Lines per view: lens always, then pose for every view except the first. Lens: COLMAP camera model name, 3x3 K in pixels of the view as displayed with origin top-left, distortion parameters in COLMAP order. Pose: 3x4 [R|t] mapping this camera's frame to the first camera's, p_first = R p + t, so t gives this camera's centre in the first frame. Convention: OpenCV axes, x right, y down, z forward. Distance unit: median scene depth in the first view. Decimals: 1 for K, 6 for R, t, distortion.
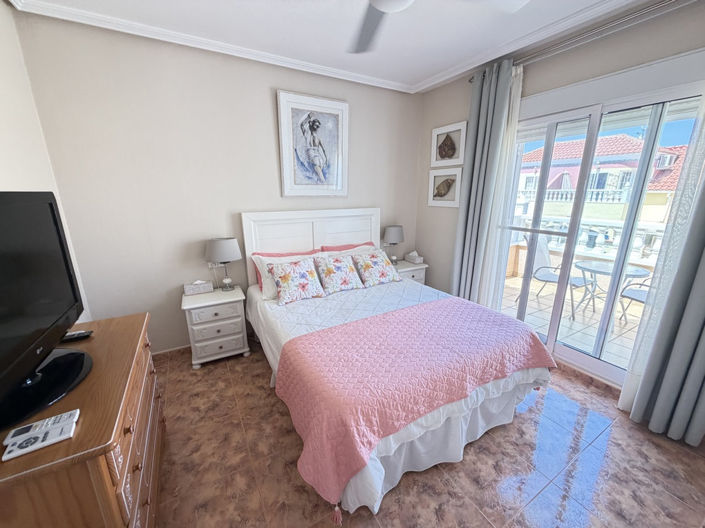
lens RADIAL K [[280.9, 0, 346.5], [0, 280.9, 266.7], [0, 0, 1]] dist [-0.000431, 0.000154]
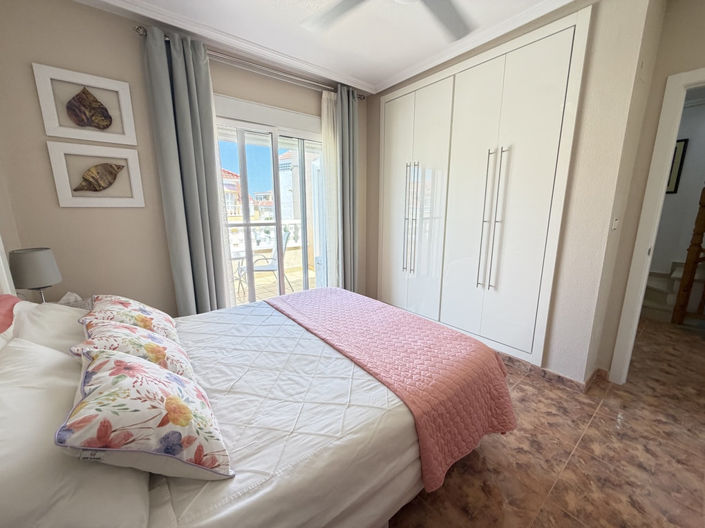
lens RADIAL K [[280.9, 0, 345.9], [0, 280.9, 263.6], [0, 0, 1]] dist [-0.000431, 0.000154]
pose [[-0.120660, -0.182636, 0.975749, -0.385318], [0.255817, 0.944011, 0.208330, -0.095803], [-0.959166, 0.274750, -0.067183, 0.613591]]
